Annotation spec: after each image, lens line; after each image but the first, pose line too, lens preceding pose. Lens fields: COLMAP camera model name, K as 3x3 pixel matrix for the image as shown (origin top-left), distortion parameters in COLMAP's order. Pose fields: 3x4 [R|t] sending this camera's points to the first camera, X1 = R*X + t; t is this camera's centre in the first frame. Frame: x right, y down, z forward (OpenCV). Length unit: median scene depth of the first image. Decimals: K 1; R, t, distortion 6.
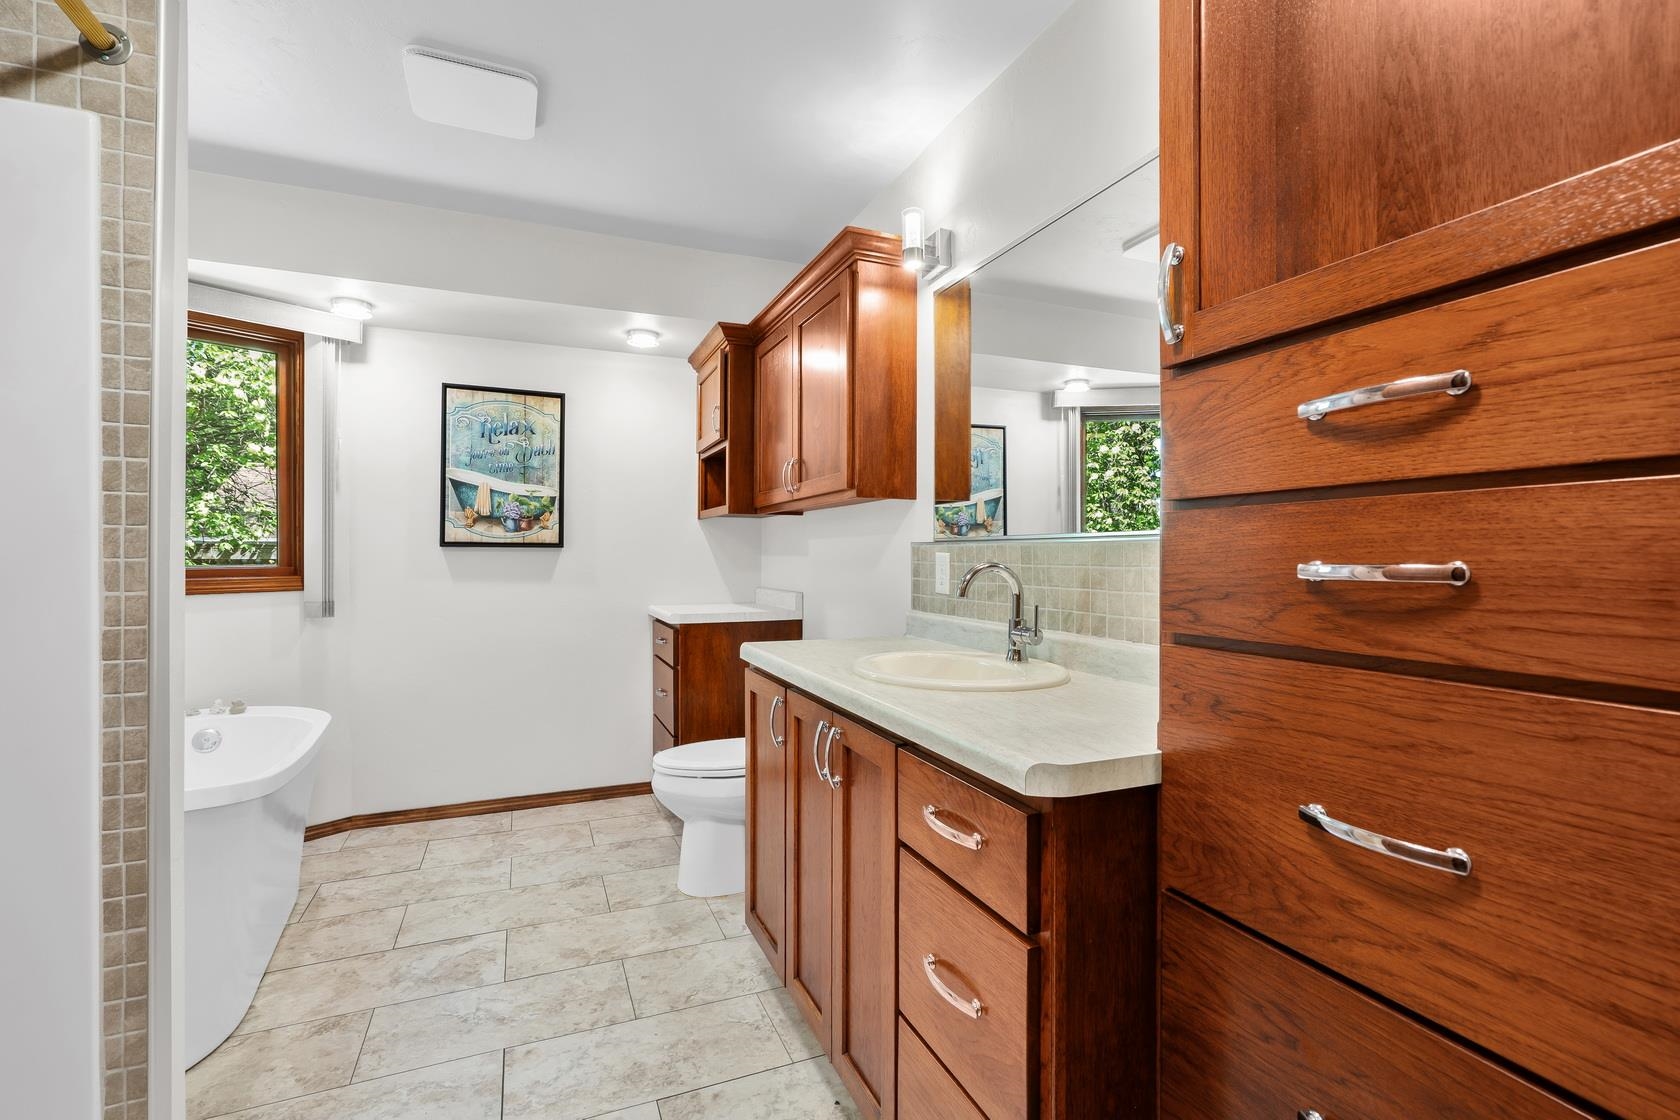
lens RADIAL K [[773.6, 0, 840.0], [0, 773.6, 568.0], [0, 0, 1]] dist [-0.003108, -0.000030]
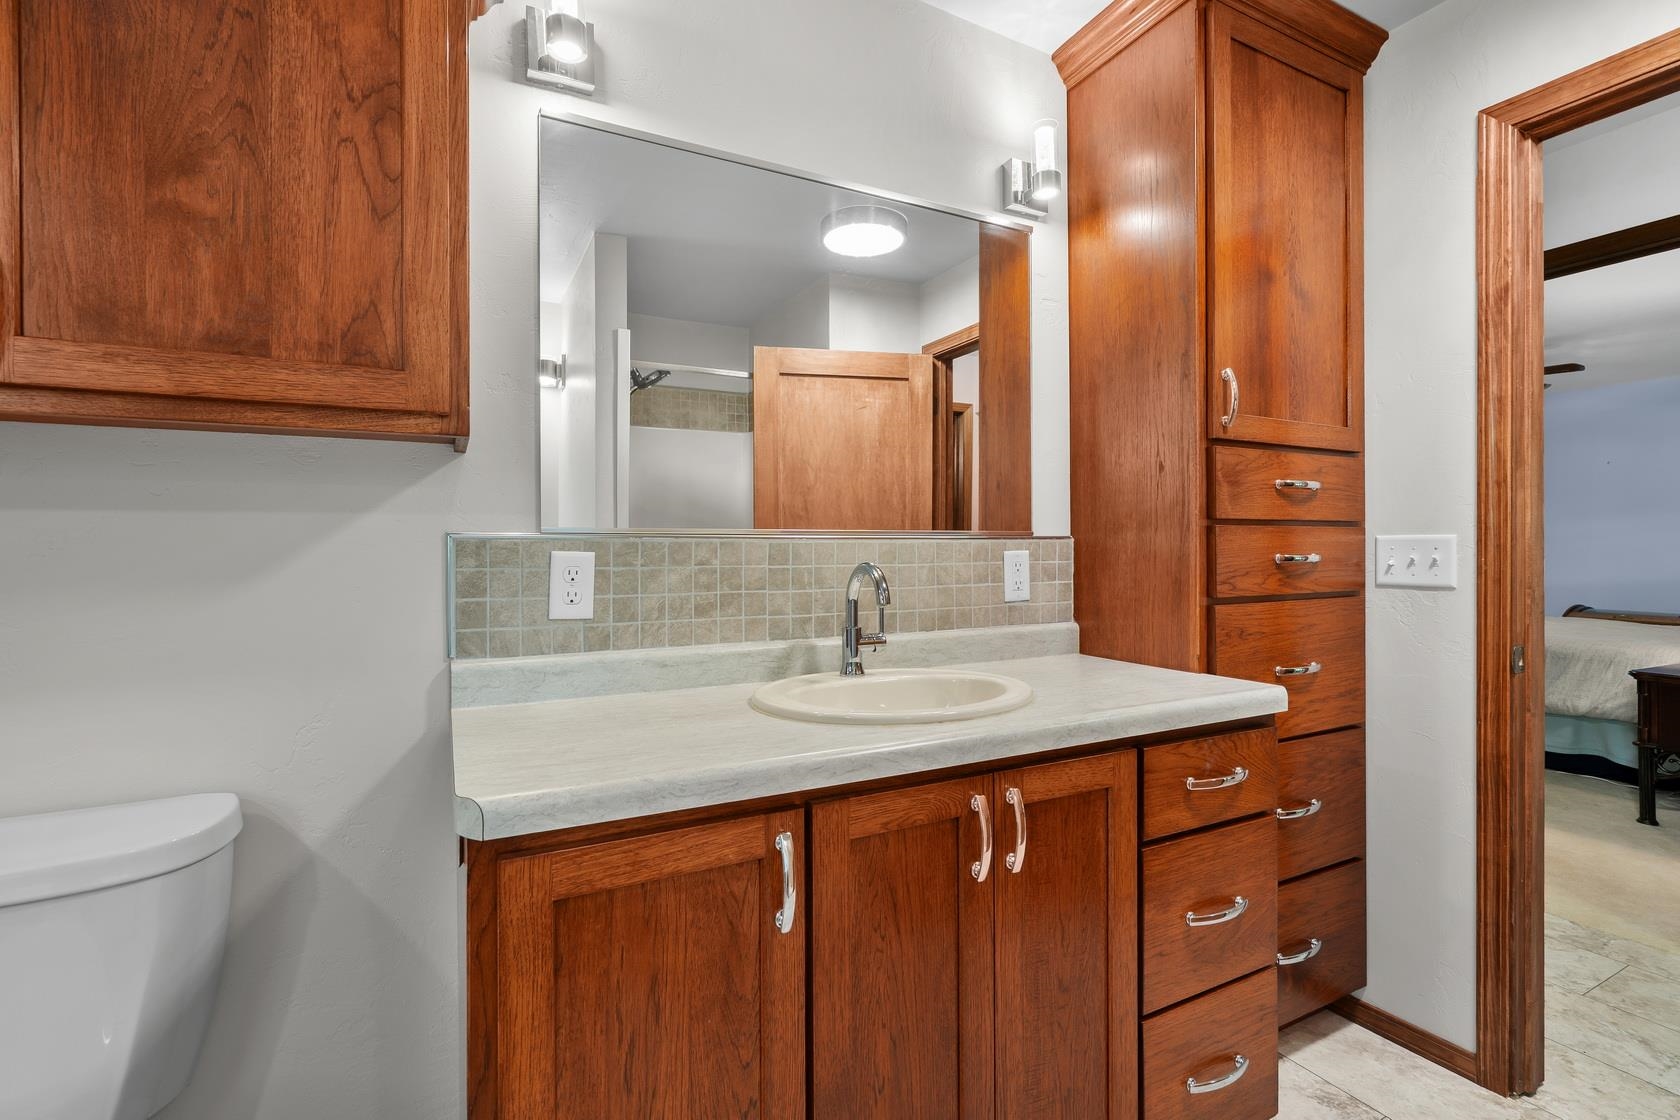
lens RADIAL K [[773.6, 0, 840.0], [0, 773.6, 568.0], [0, 0, 1]] dist [-0.003108, -0.000030]
pose [[-0.097454, -0.015732, 0.995116, -0.489209], [0.023016, 0.999572, 0.018056, -0.012750], [-0.994974, 0.024664, -0.097050, 0.841074]]
